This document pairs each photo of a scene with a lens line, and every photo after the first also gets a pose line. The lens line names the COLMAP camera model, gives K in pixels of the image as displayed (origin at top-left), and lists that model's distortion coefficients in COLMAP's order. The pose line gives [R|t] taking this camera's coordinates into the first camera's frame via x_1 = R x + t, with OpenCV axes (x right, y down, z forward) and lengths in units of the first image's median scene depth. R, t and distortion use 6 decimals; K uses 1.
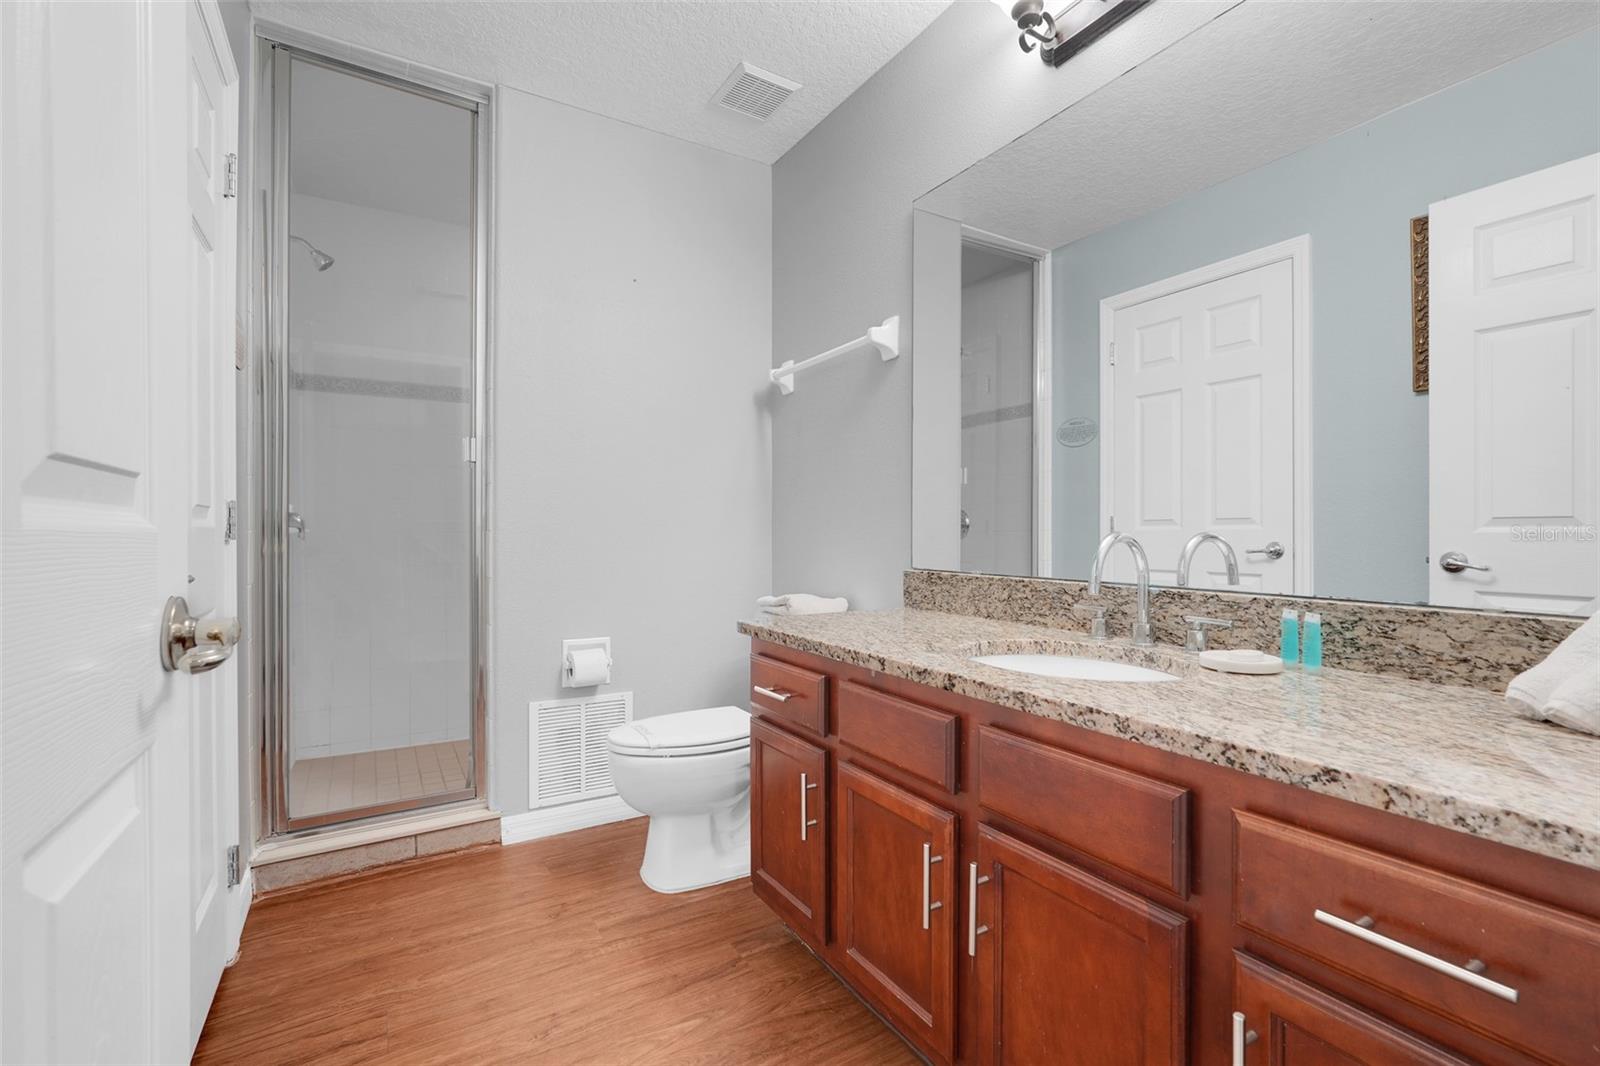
lens RADIAL K [[716.4, 0, 799.2], [0, 716.4, 532.4], [0, 0, 1]] dist [-0.001372, 0.002990]
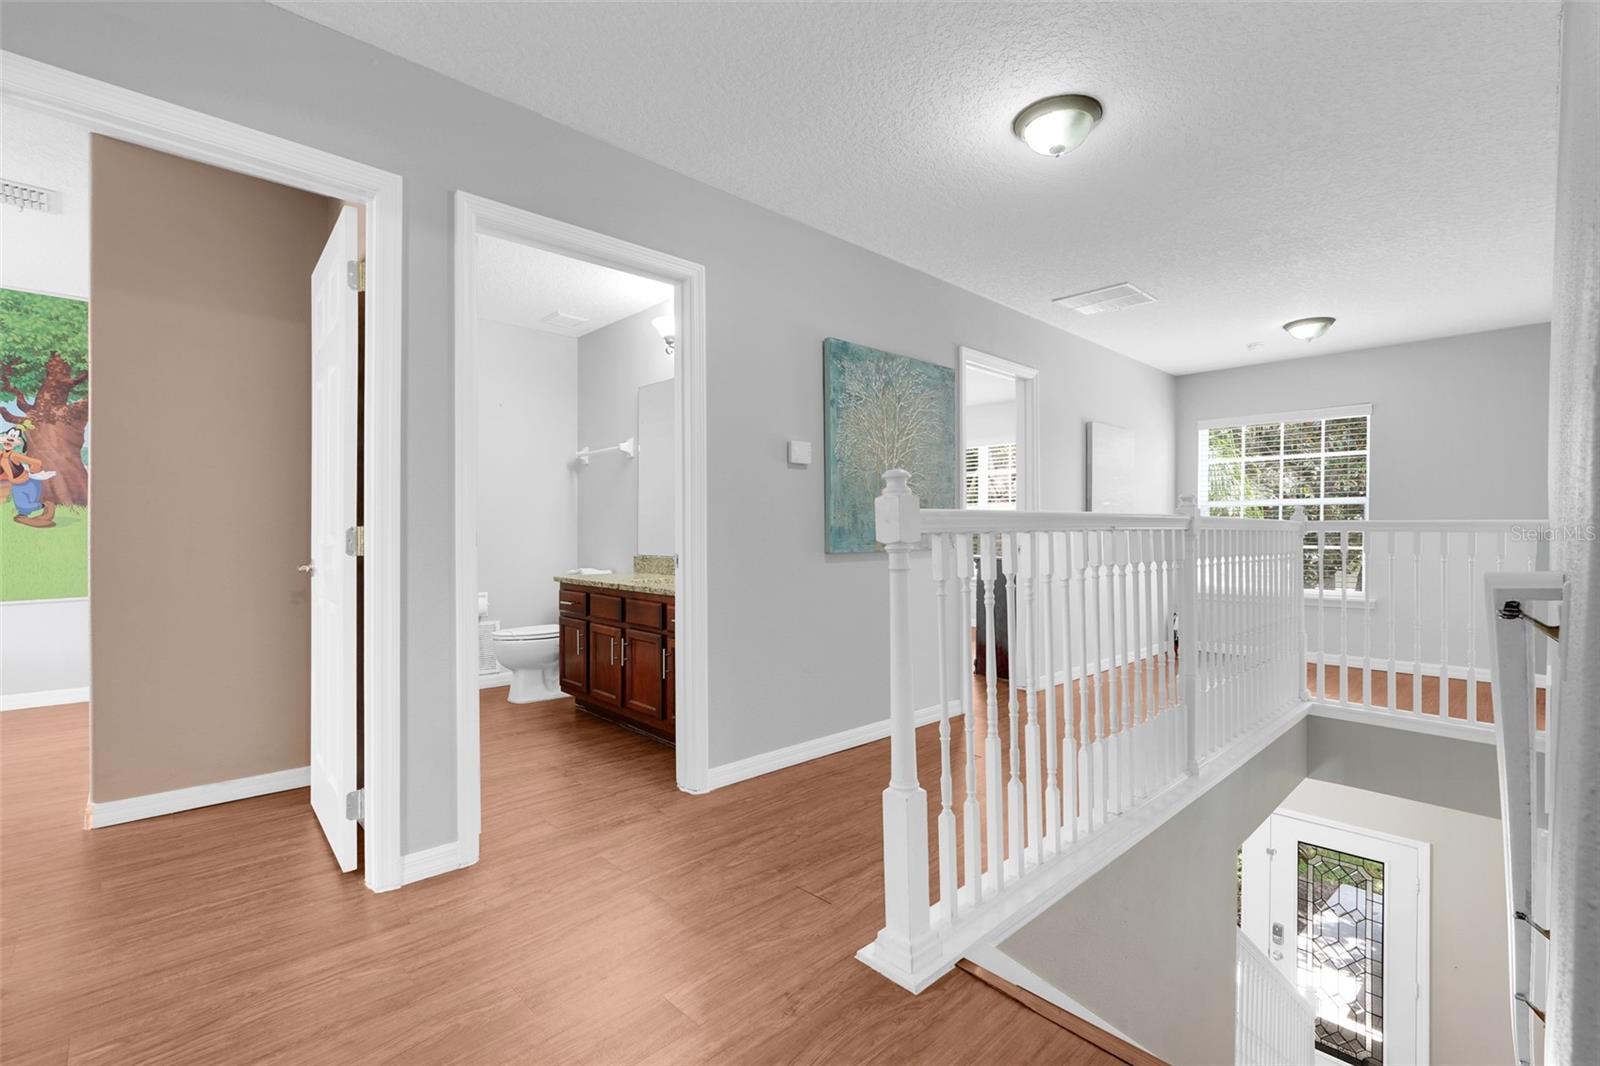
lens RADIAL K [[716.4, 0, 802.3], [0, 716.4, 536.4], [0, 0, 1]] dist [-0.001372, 0.002990]
pose [[0.976396, -0.003749, 0.215956, 0.183596], [0.002798, 0.999985, 0.004710, -0.016780], [-0.215971, -0.003995, 0.976392, -1.327501]]
